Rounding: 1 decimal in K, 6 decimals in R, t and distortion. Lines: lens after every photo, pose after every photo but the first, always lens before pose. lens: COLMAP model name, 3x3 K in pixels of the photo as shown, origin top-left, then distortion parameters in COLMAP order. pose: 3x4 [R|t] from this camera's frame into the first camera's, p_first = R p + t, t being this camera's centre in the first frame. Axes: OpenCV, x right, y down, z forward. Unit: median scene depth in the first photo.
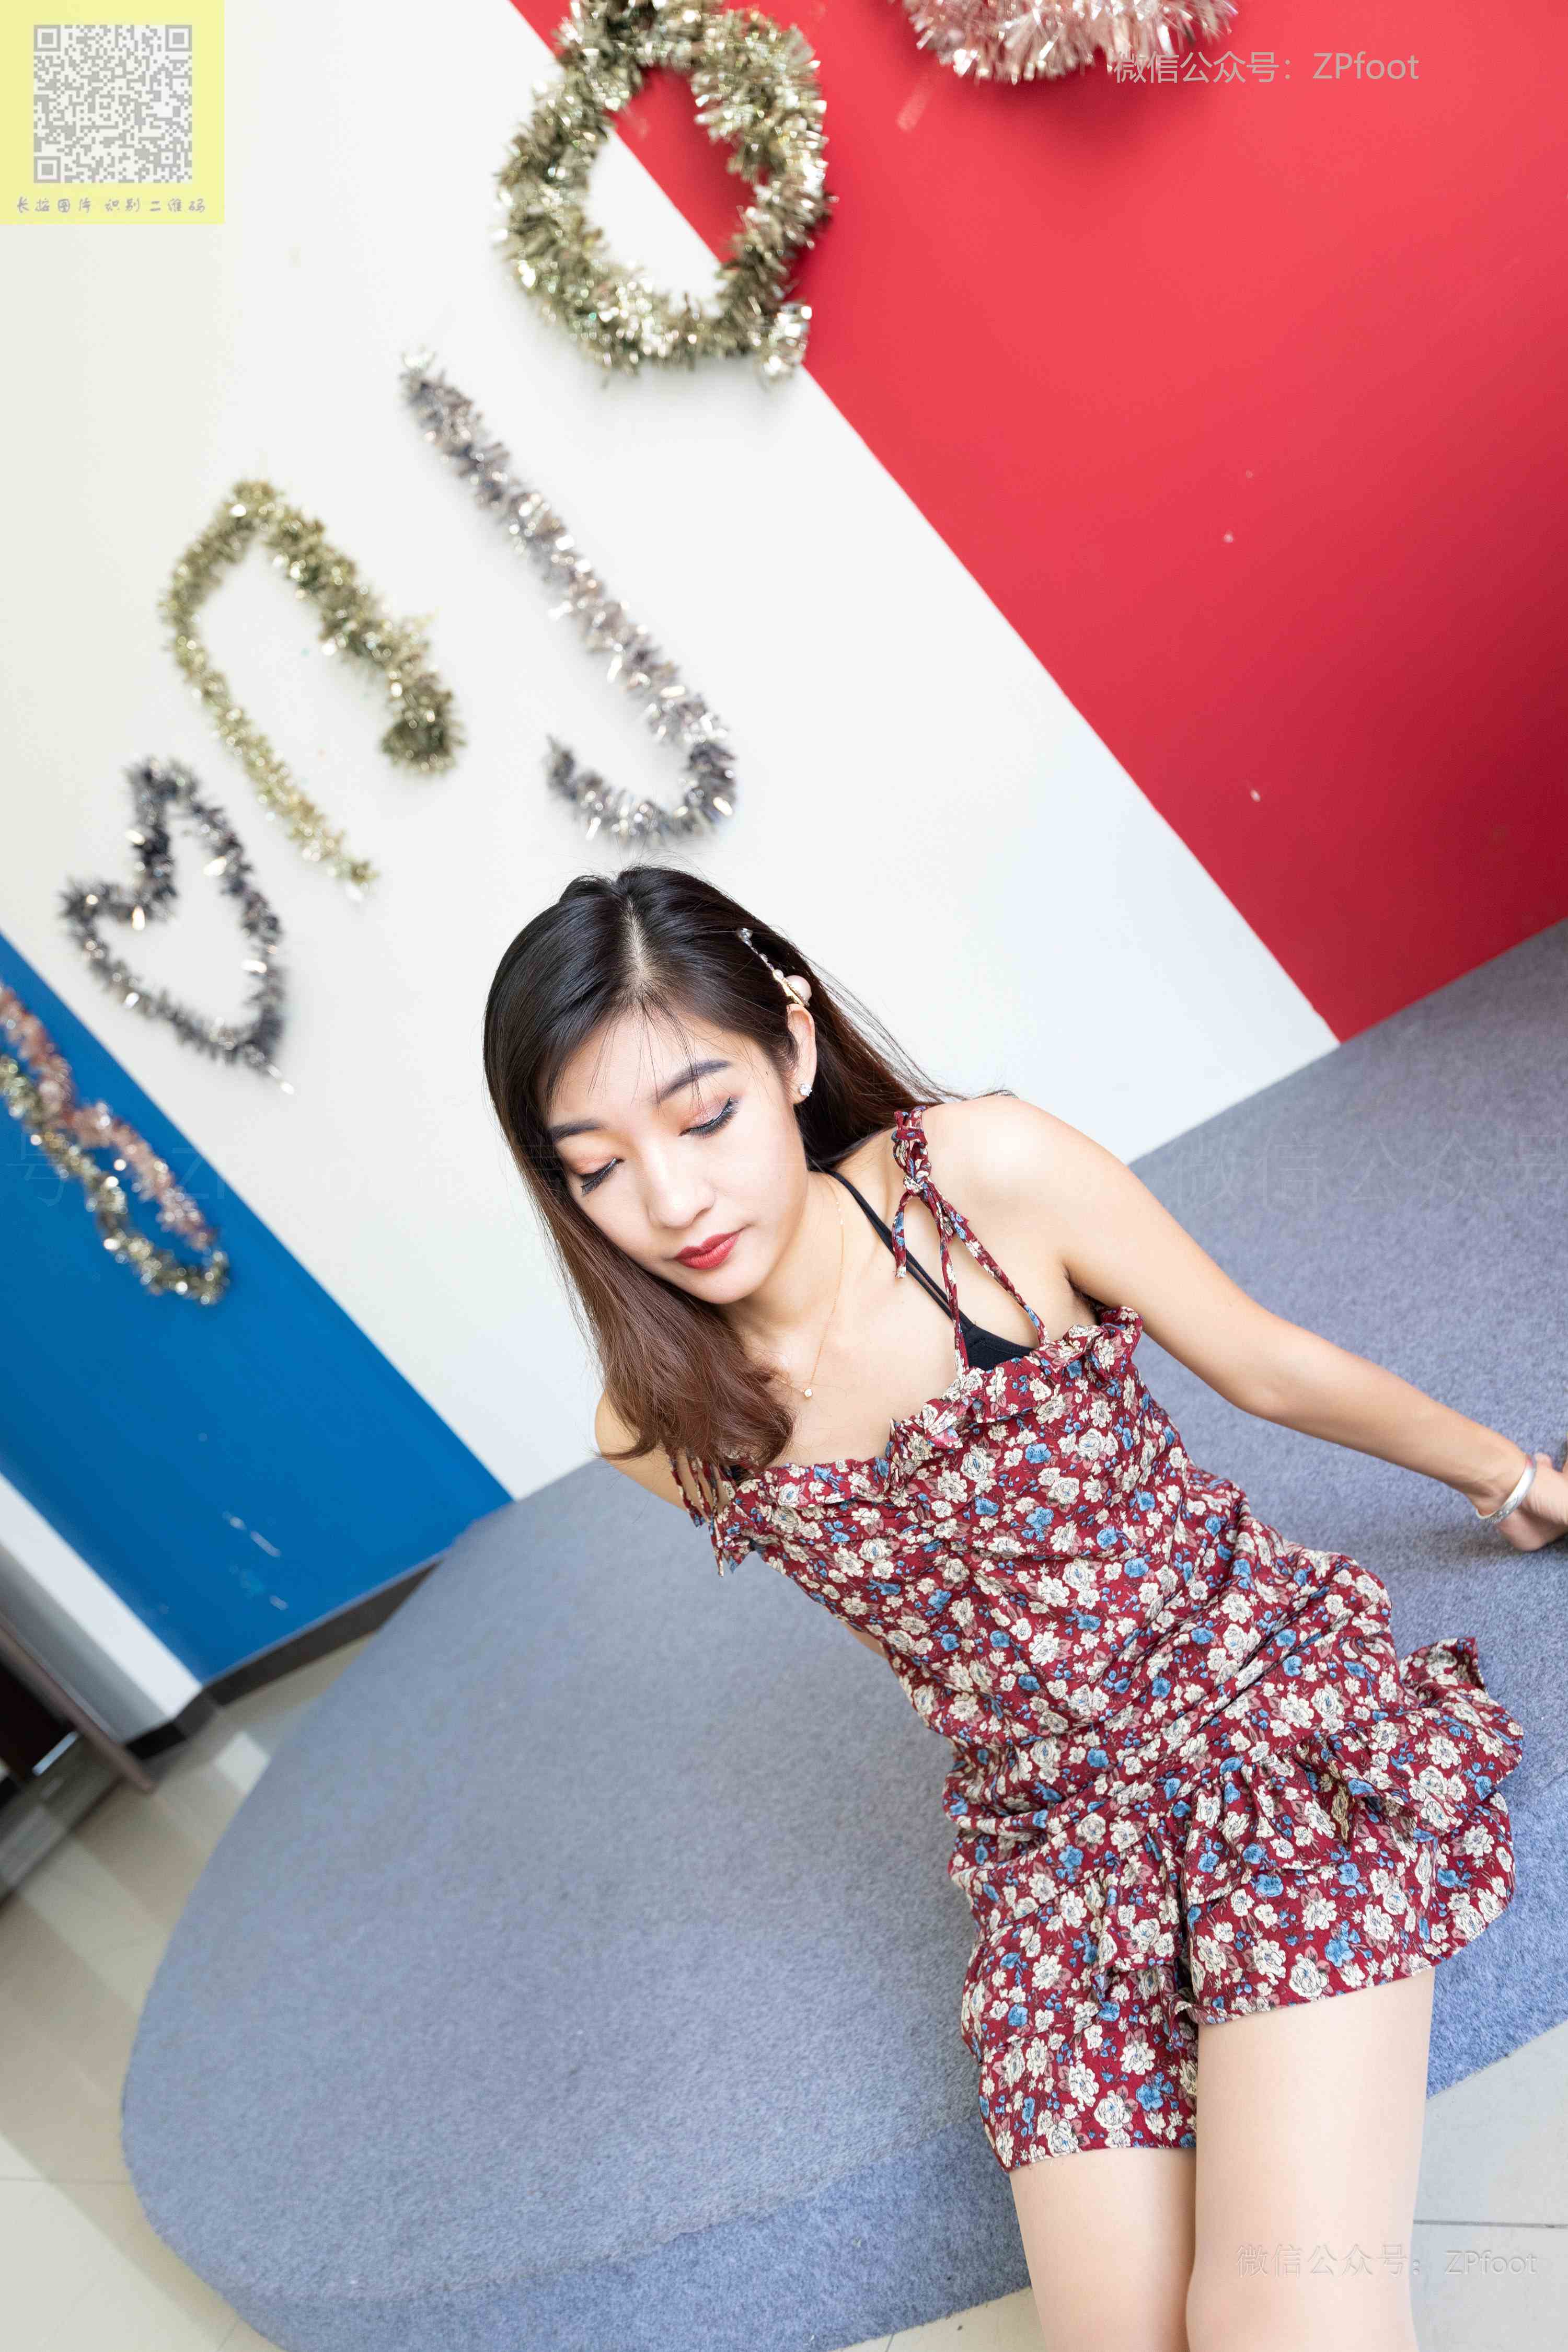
lens RADIAL K [[1671.2, 0, 784.0], [0, 1671.2, 1176.0], [0, 0, 1]] dist [-0.003942, -0.001434]
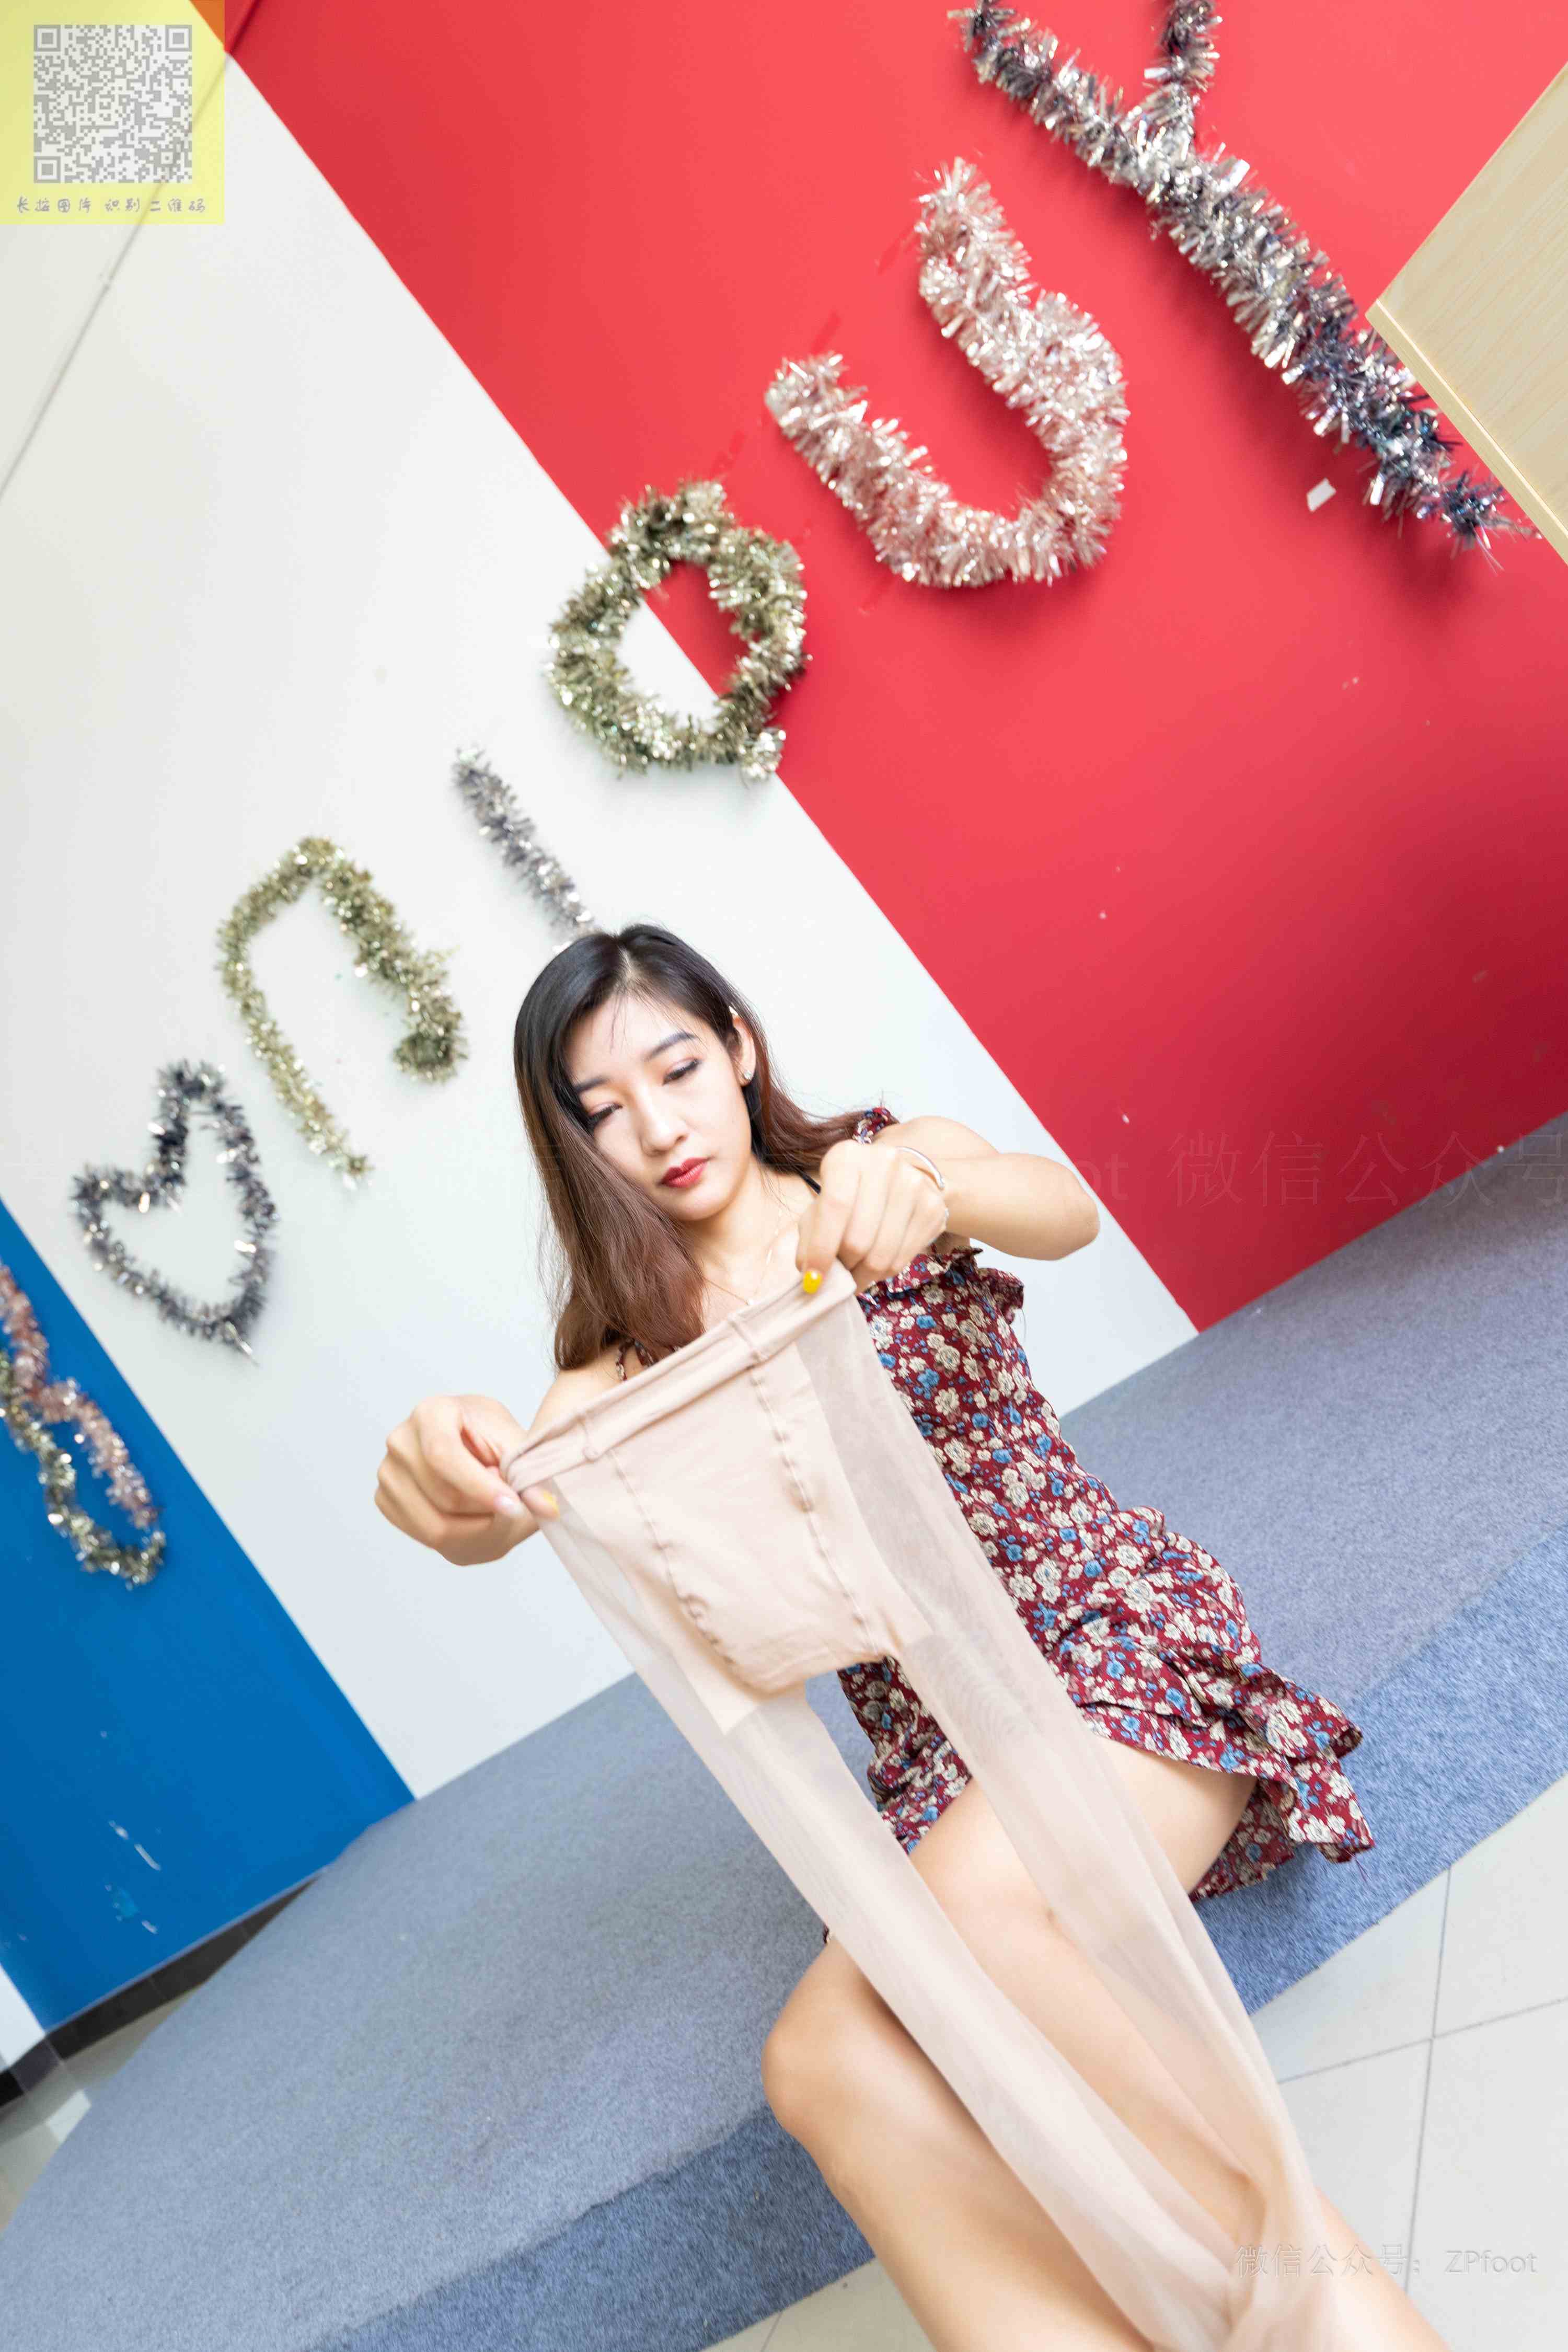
lens RADIAL K [[1671.2, 0, 784.0], [0, 1671.2, 1176.0], [0, 0, 1]] dist [-0.003942, -0.001434]
pose [[0.996358, 0.071052, 0.047147, -0.019516], [-0.054514, 0.955916, -0.288537, 0.164428], [-0.065570, 0.284916, 0.956307, -0.128507]]
